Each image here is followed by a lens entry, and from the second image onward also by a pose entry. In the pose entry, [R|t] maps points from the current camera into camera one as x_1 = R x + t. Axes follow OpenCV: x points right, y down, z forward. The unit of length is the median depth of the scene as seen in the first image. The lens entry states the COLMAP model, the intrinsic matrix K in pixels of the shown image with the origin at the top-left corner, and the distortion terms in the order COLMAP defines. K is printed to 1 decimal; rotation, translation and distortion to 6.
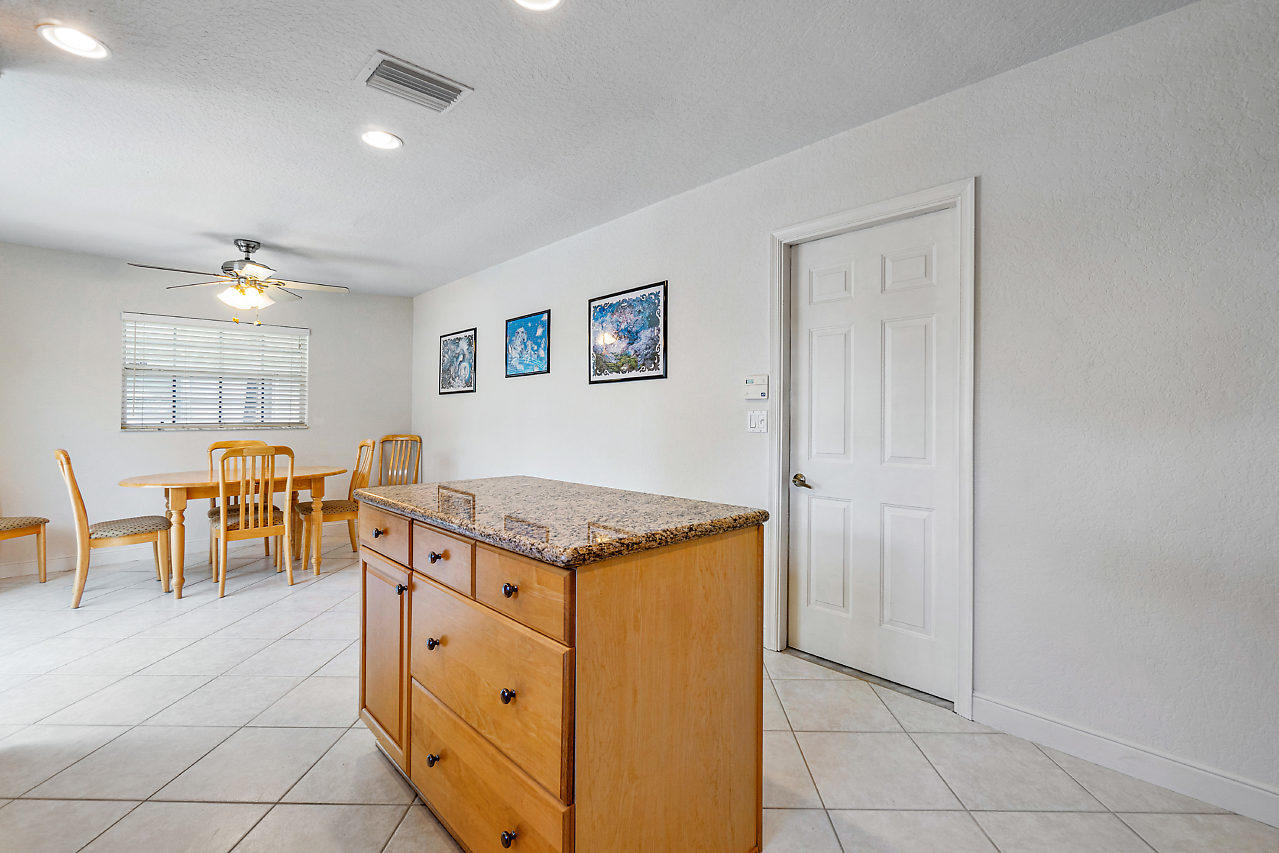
lens RADIAL K [[556.0, 0, 641.5], [0, 556.0, 420.7], [0, 0, 1]] dist [-0.001142, 0.000247]
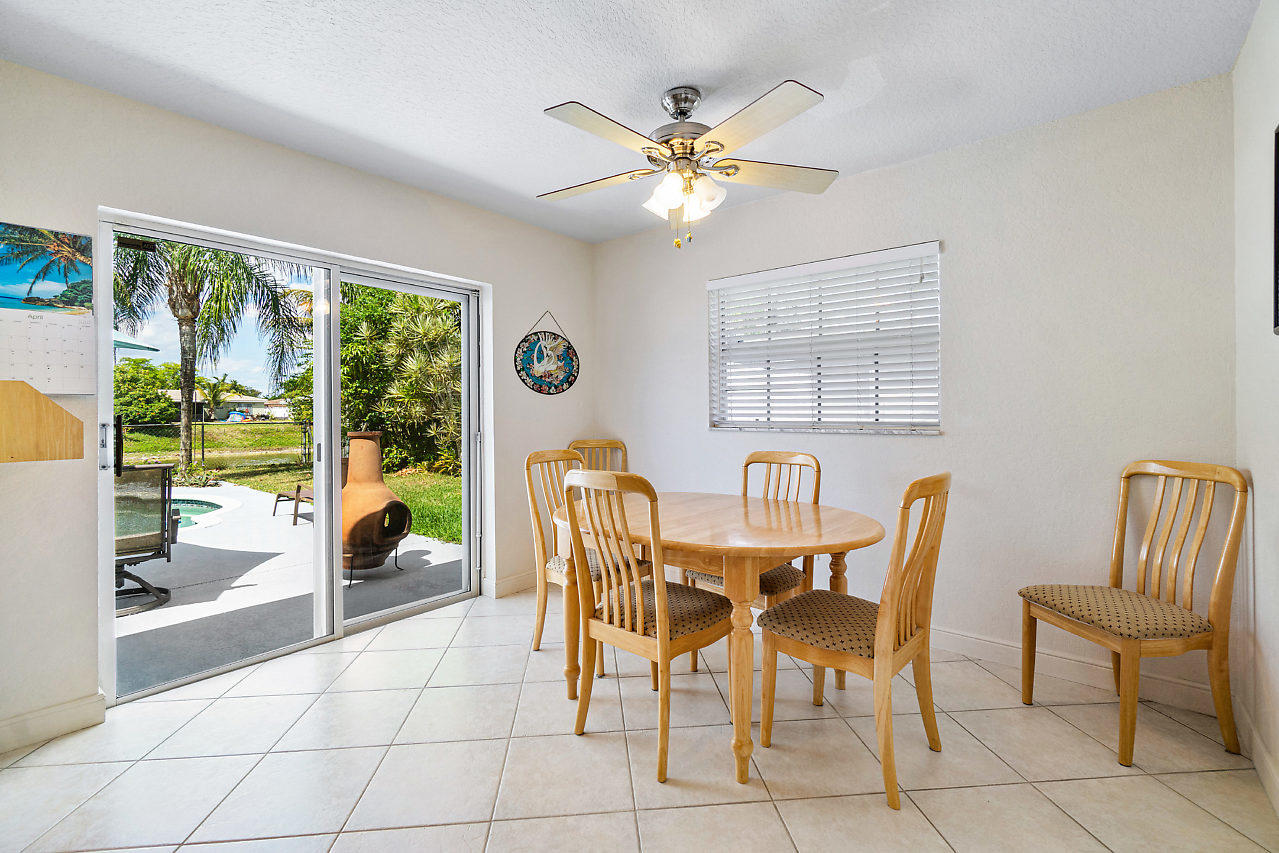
lens RADIAL K [[564.1, 0, 637.9], [0, 564.1, 411.8], [0, 0, 1]] dist [-0.002678, -0.000472]
pose [[0.126454, -0.006049, -0.991954, -0.173632], [-0.005835, 0.999960, -0.006842, -0.002851], [0.991955, 0.006653, 0.126414, 0.922457]]
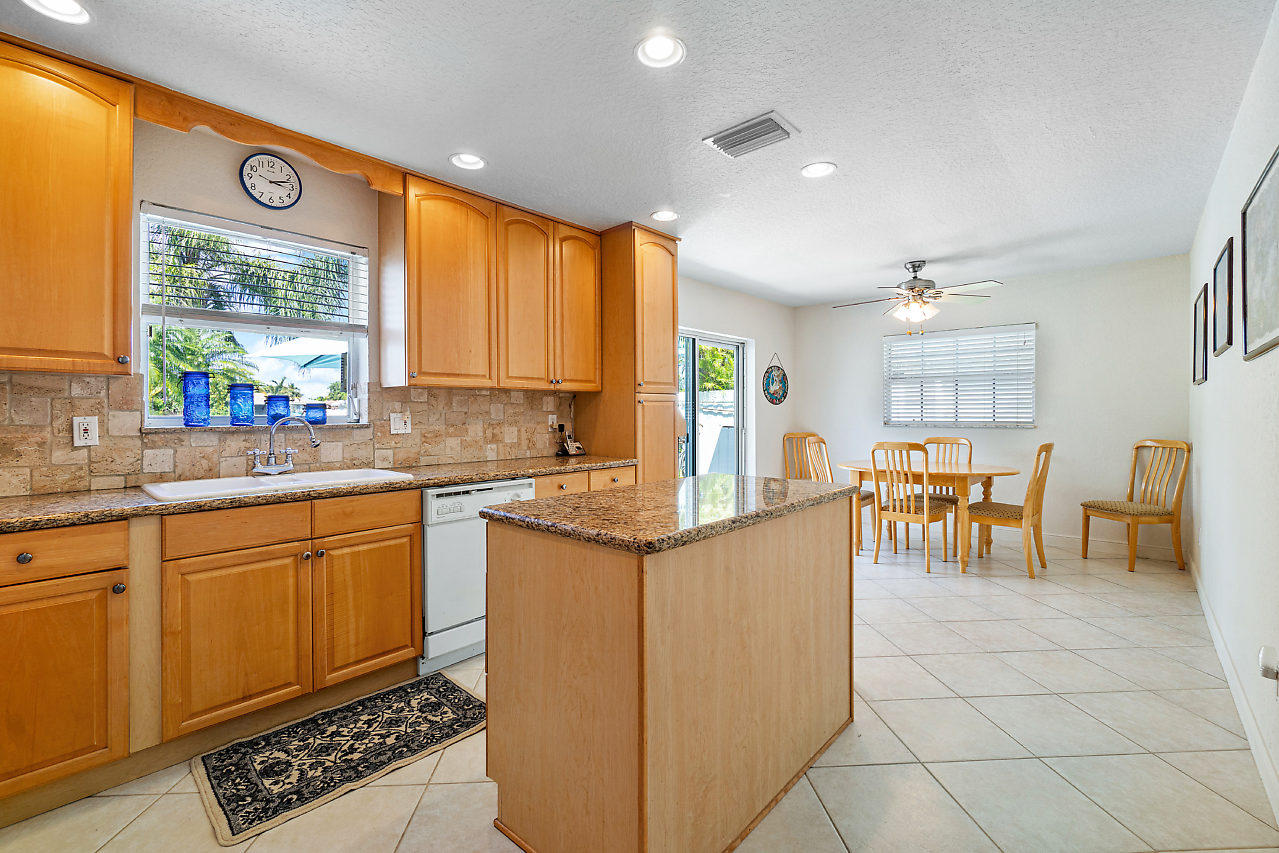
lens RADIAL K [[556.0, 0, 641.5], [0, 556.0, 420.7], [0, 0, 1]] dist [-0.001142, 0.000247]
pose [[0.087867, 0.010619, -0.996076, 0.392013], [-0.004056, 0.999939, 0.010302, -0.007542], [0.996124, 0.003134, 0.087905, 0.351694]]
